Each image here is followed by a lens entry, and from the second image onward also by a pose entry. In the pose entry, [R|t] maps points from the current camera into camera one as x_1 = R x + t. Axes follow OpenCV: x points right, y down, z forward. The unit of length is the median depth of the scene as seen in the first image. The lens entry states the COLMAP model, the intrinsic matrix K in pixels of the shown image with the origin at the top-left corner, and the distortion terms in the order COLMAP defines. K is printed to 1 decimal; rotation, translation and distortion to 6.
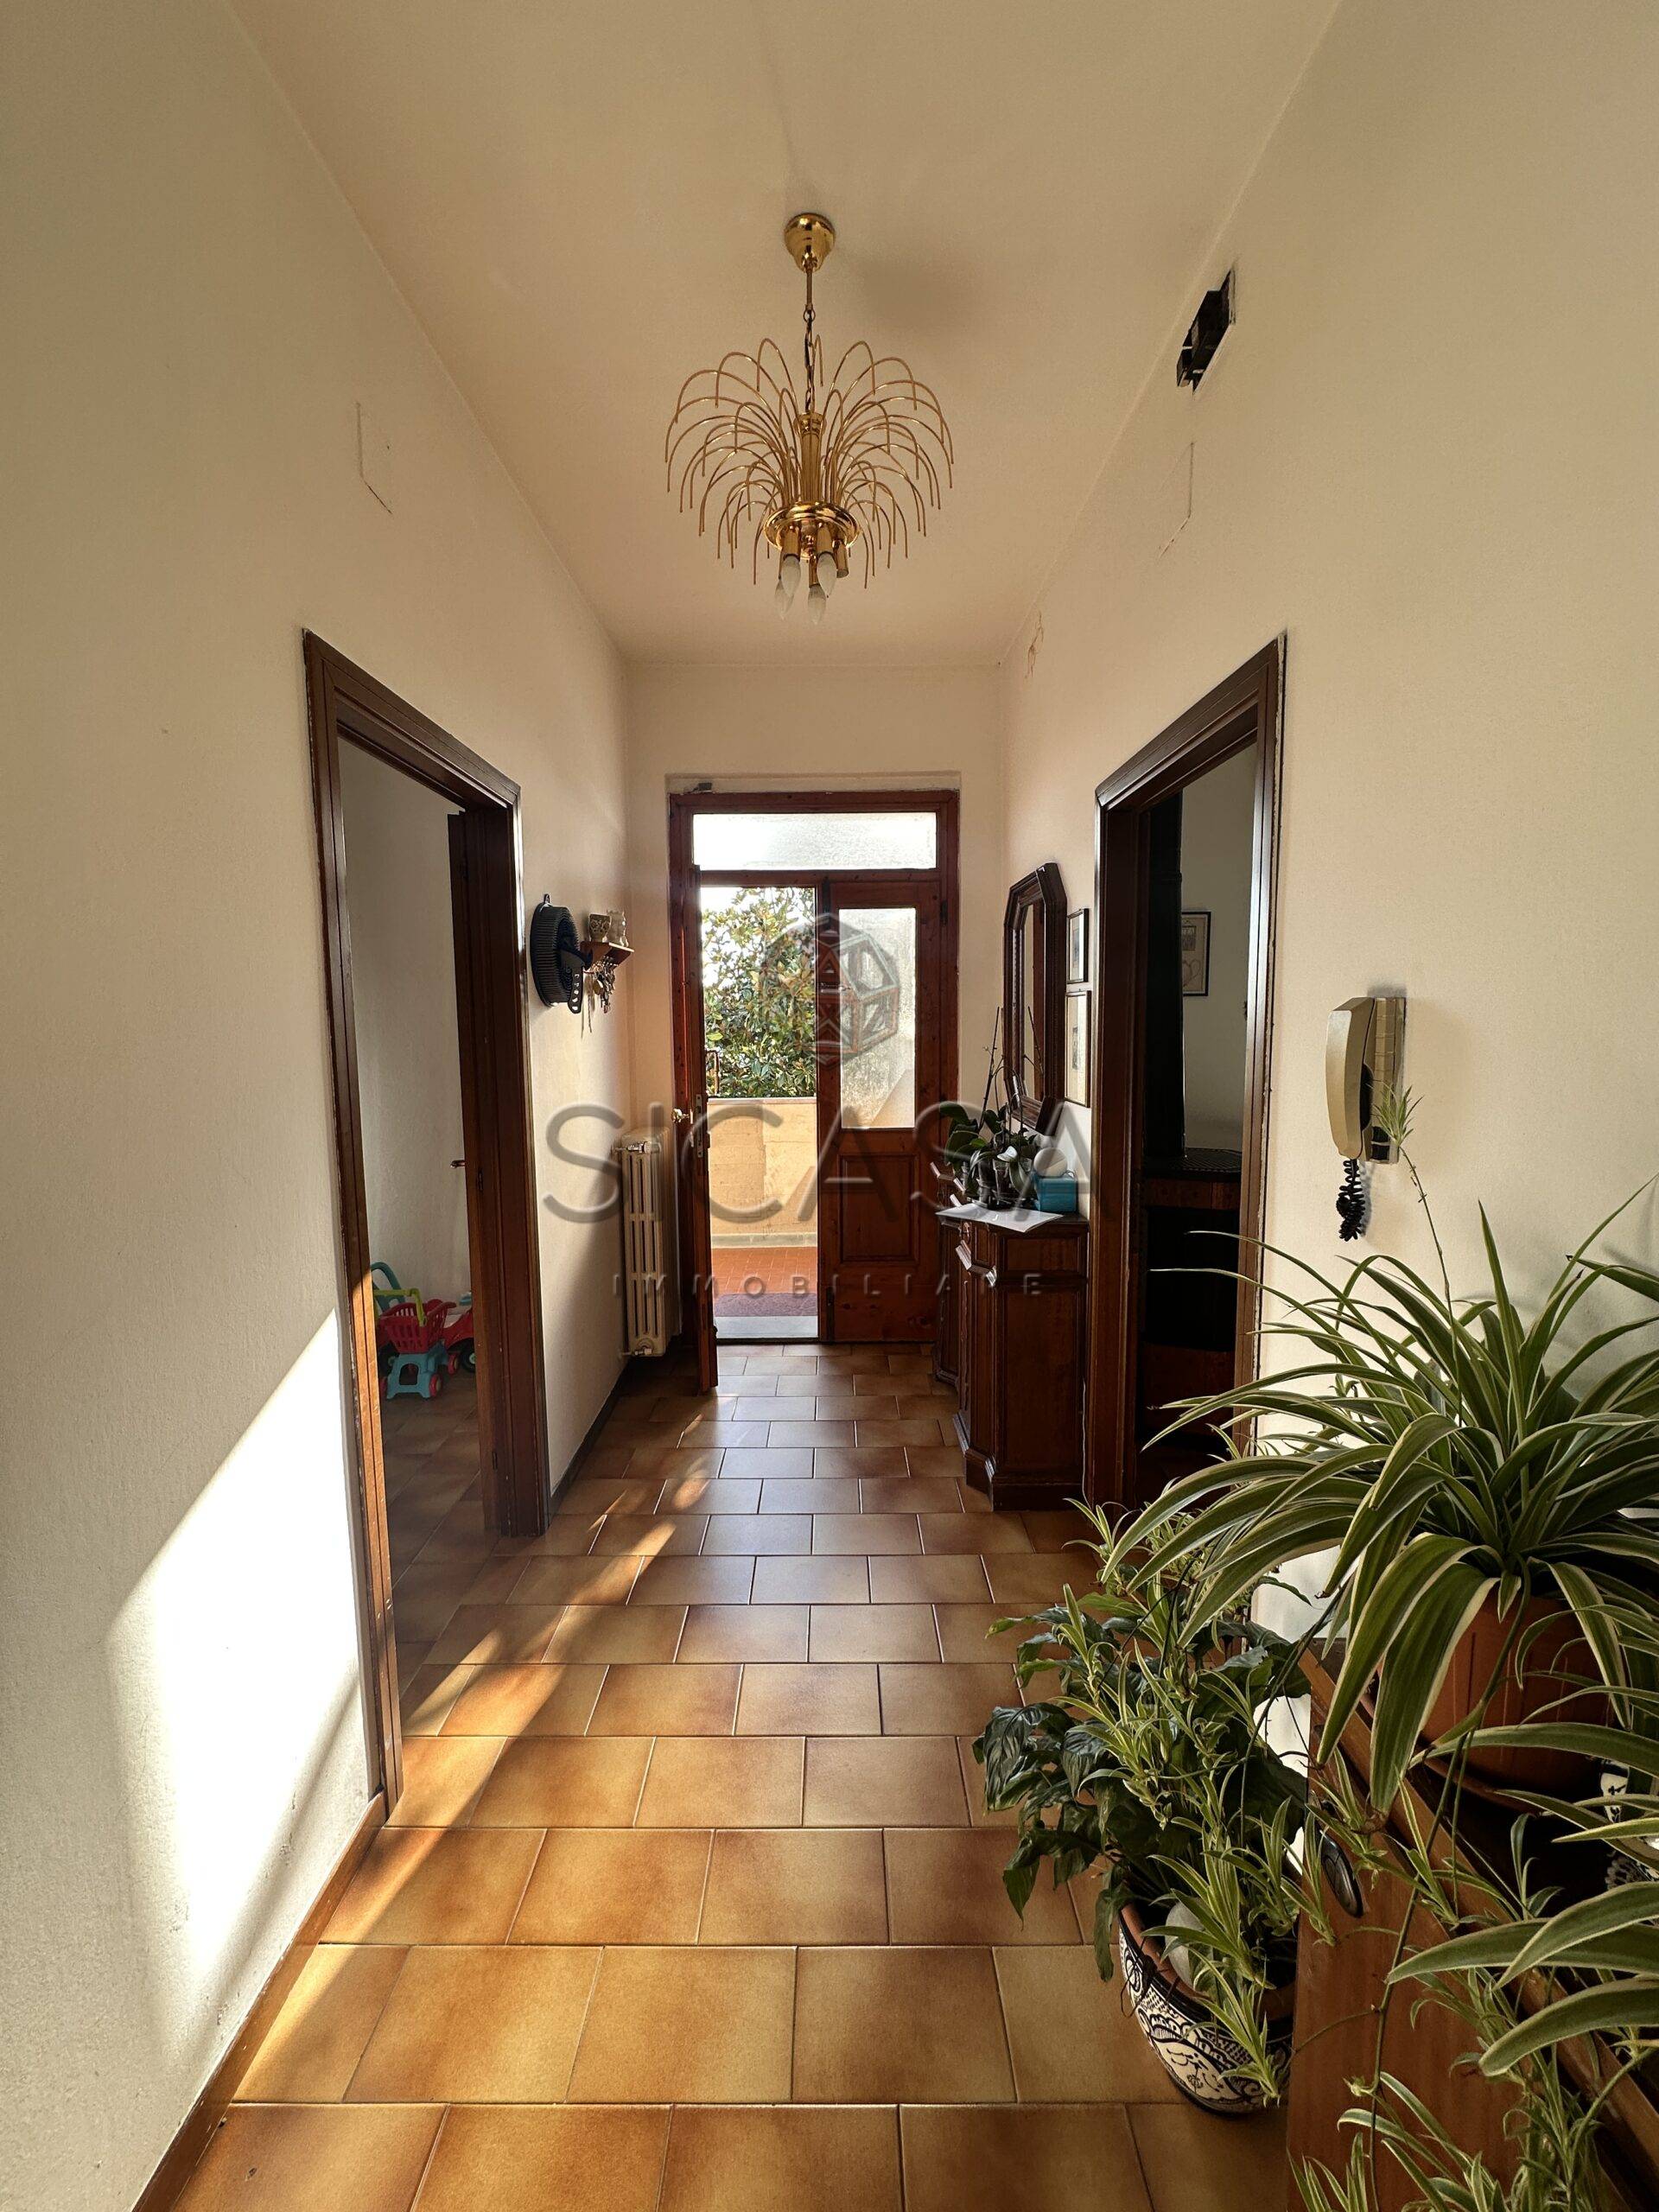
lens RADIAL K [[892.1, 0, 829.5], [0, 892.1, 1106.0], [0, 0, 1]] dist [-0.000575, 0.000175]
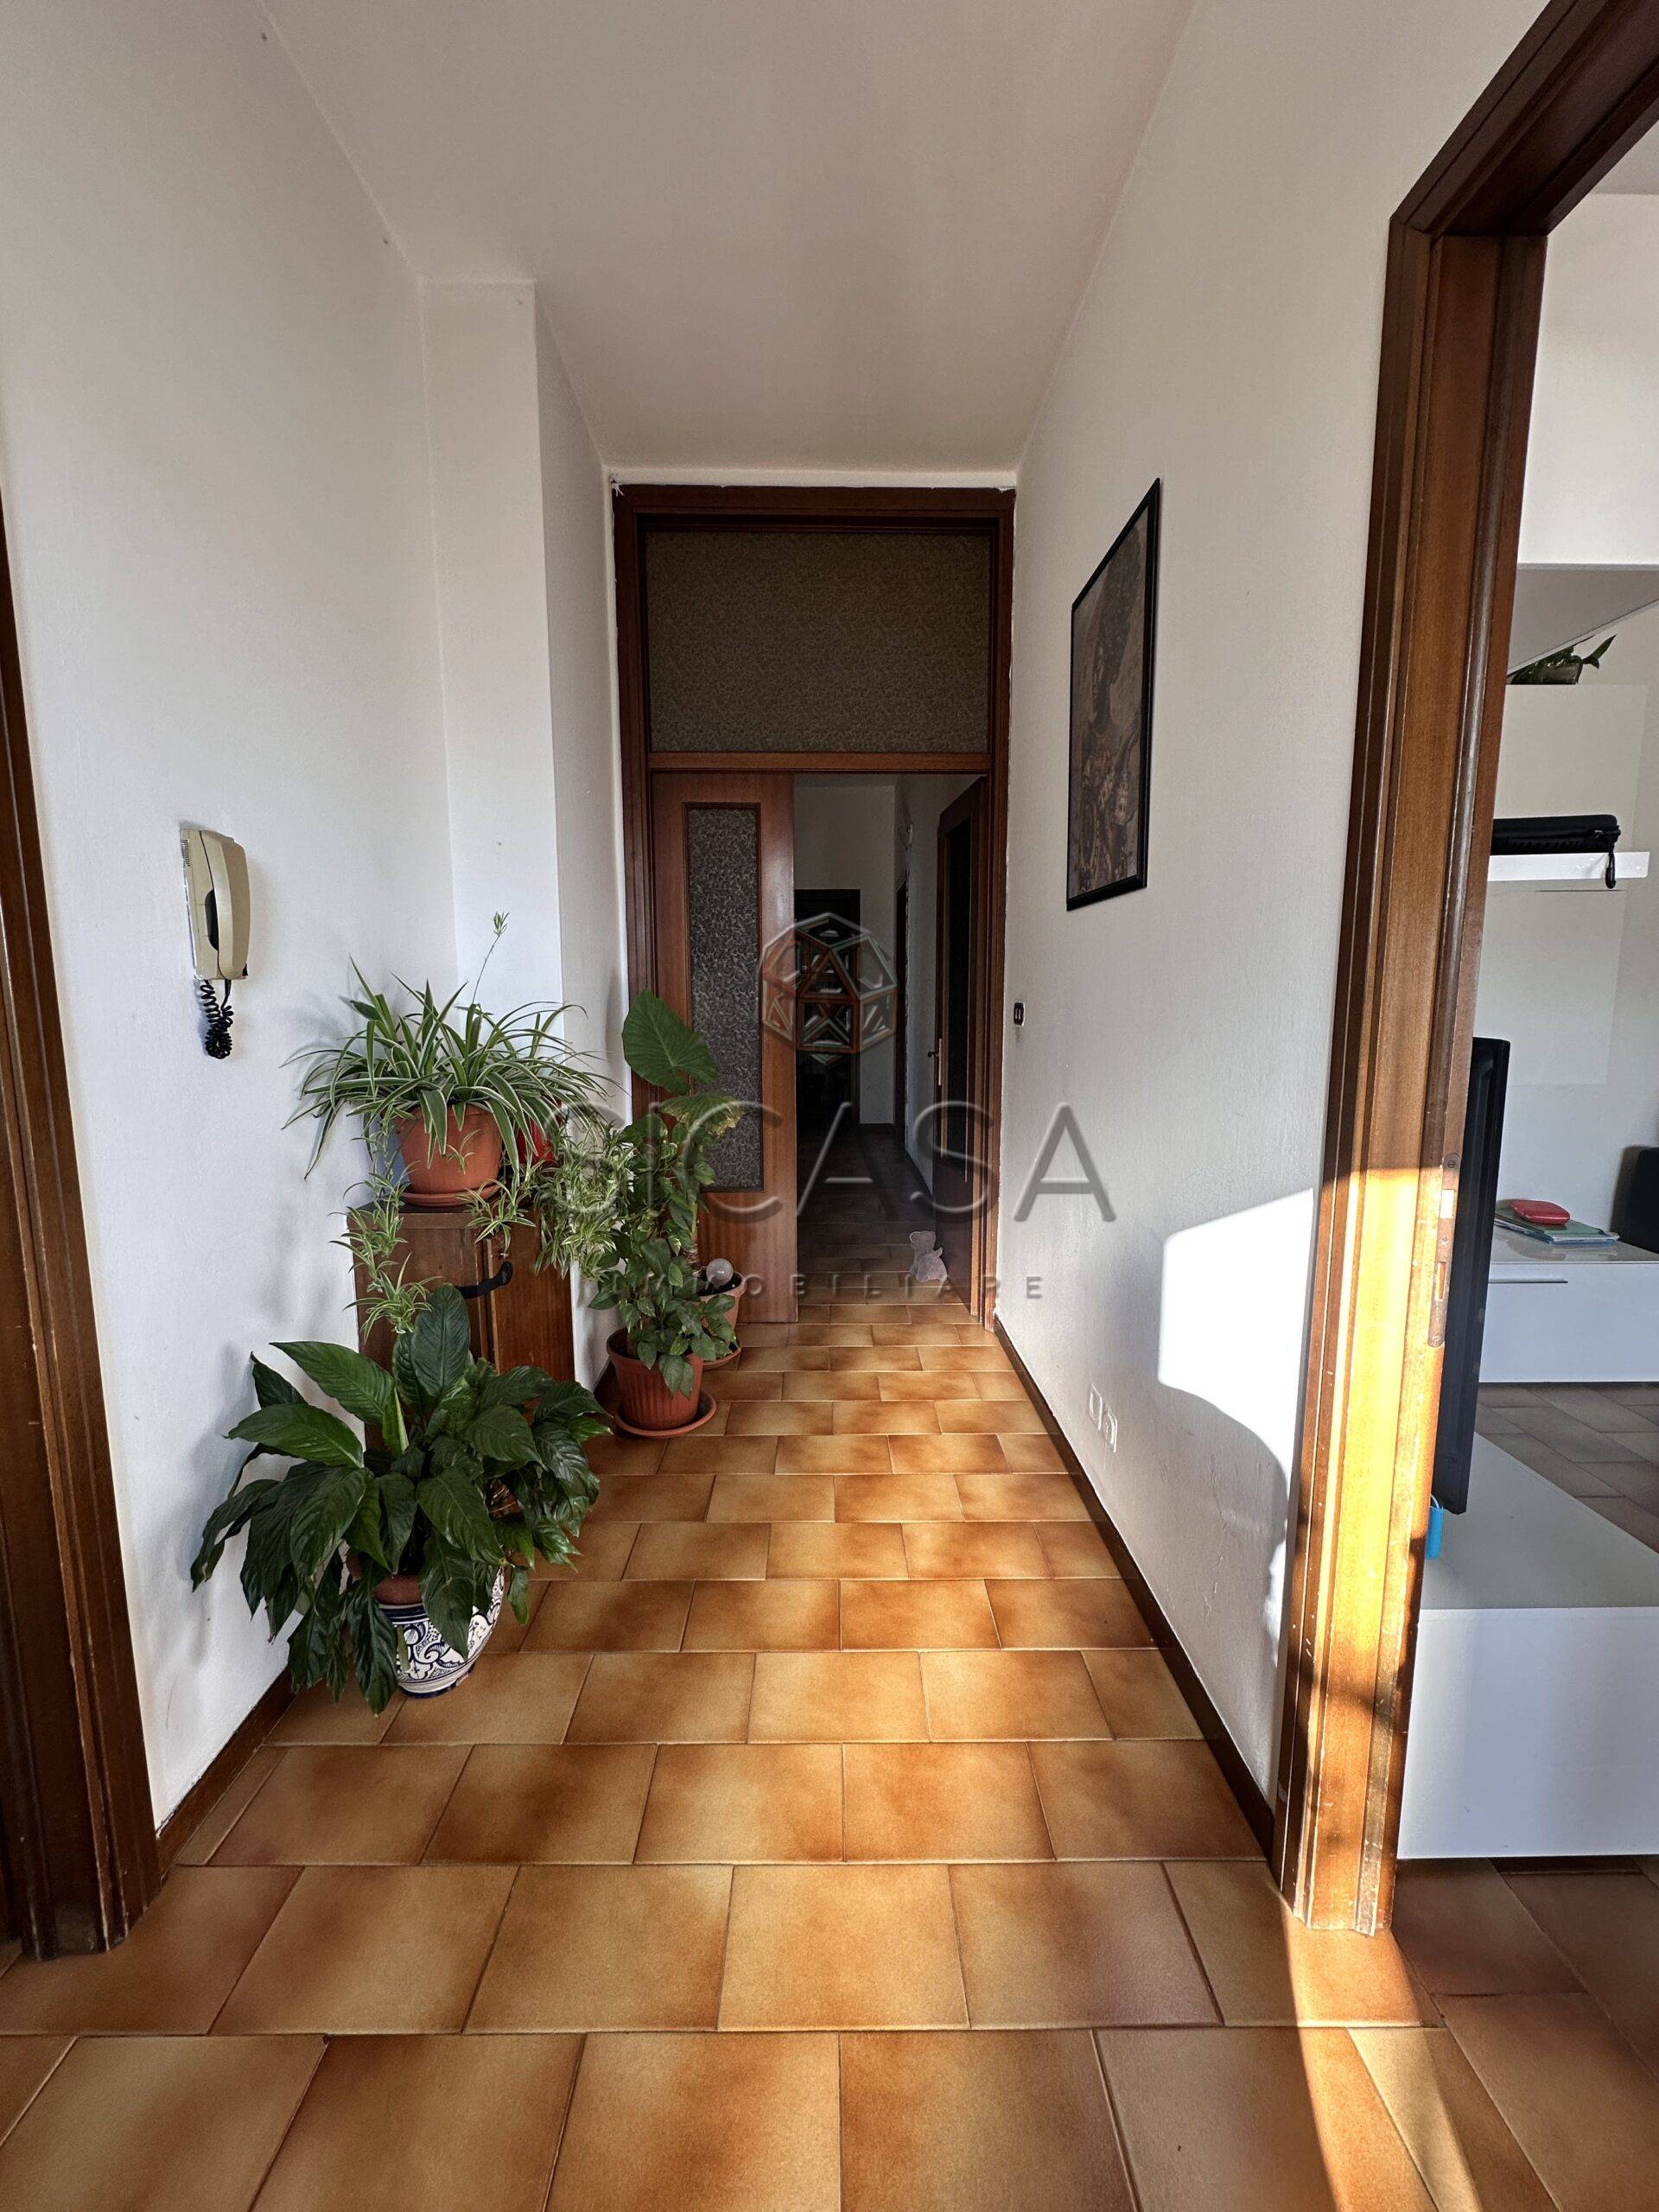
lens RADIAL K [[892.1, 0, 829.5], [0, 892.1, 1106.0], [0, 0, 1]] dist [-0.000575, 0.000175]
pose [[-0.999905, 0.010976, -0.008353, -0.144755], [0.008779, 0.973542, 0.228338, -0.046529], [0.010638, 0.228243, -0.973546, 2.015360]]
